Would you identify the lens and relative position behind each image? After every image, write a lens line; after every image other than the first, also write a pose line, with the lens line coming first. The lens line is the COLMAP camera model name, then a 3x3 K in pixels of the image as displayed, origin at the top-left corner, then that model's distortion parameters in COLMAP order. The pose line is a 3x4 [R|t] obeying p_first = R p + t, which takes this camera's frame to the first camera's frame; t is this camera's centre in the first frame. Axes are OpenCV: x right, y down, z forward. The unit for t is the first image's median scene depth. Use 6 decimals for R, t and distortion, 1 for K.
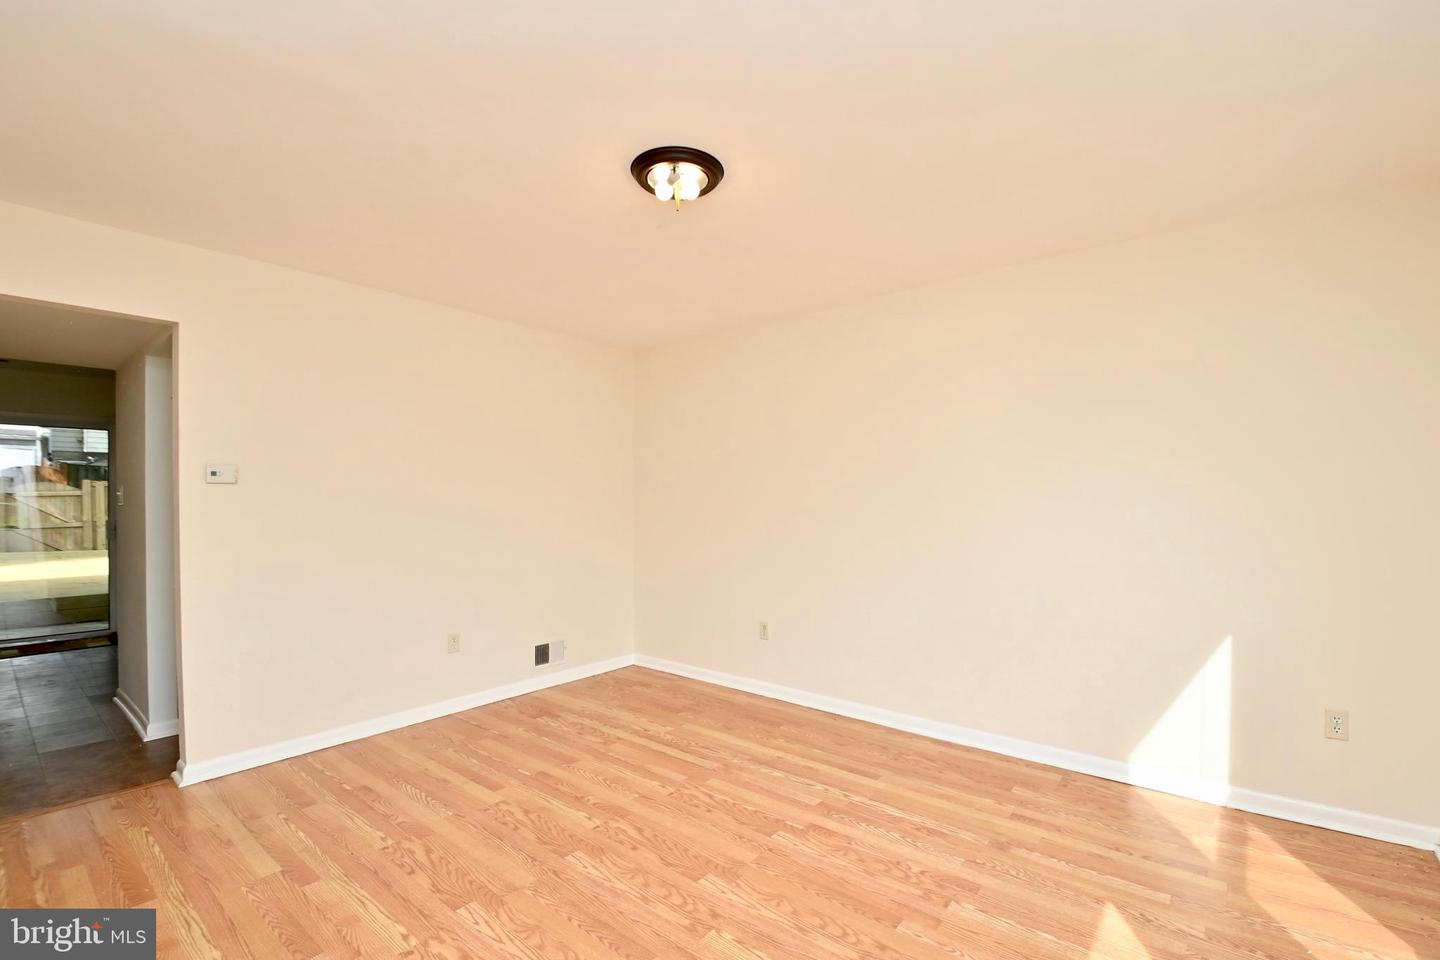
lens RADIAL K [[631.9, 0, 728.8], [0, 631.9, 501.4], [0, 0, 1]] dist [0.024190, -0.027187]
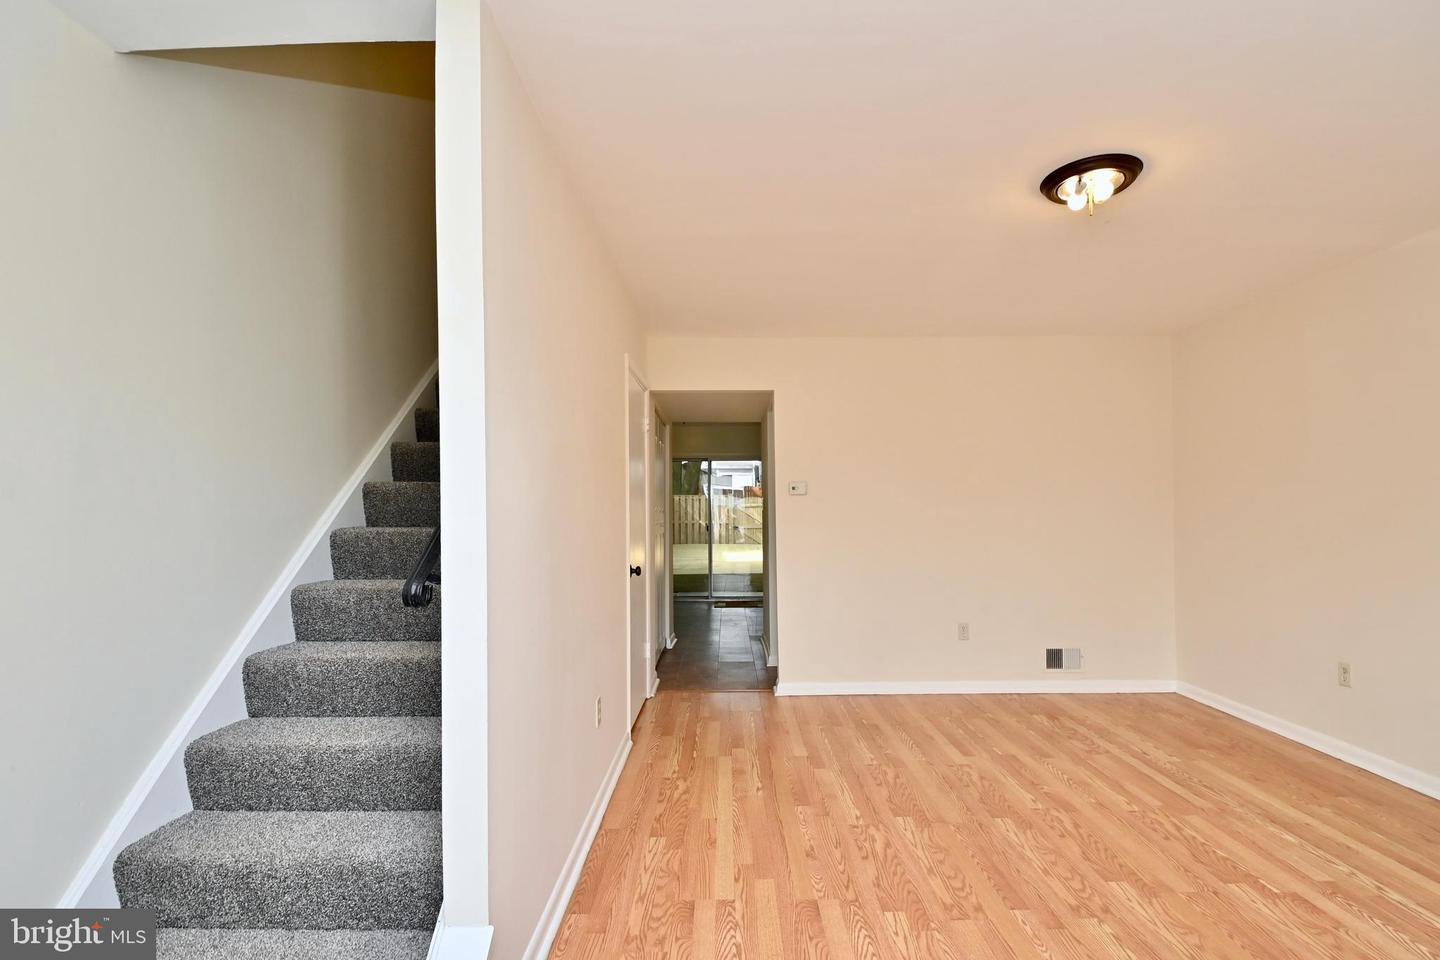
lens RADIAL K [[655.6, 0, 737.5], [0, 655.6, 508.9], [0, 0, 1]] dist [0.024350, -0.022770]
pose [[0.644100, -0.005165, -0.764924, 0.285025], [0.003706, 0.999987, -0.003631, 0.009581], [0.764932, -0.000496, 0.644111, -0.087774]]
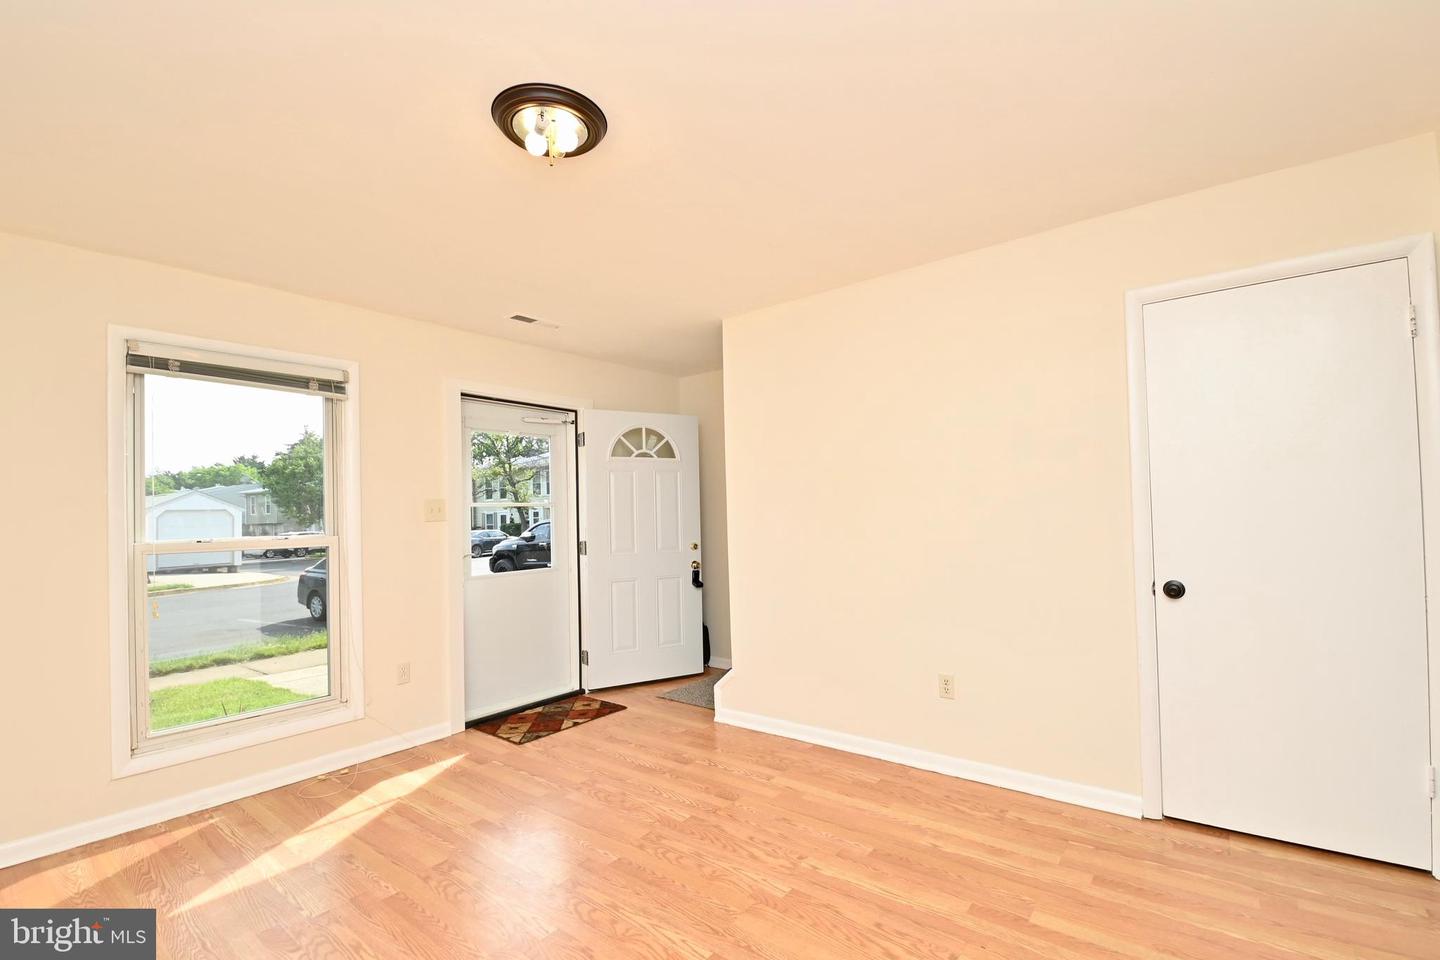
lens RADIAL K [[631.9, 0, 728.8], [0, 631.9, 501.4], [0, 0, 1]] dist [0.024190, -0.027187]
pose [[-0.999392, 0.029471, -0.018616, -0.228727], [0.029754, 0.999443, -0.015123, 0.000924], [0.018160, -0.015668, -0.999712, 1.478649]]
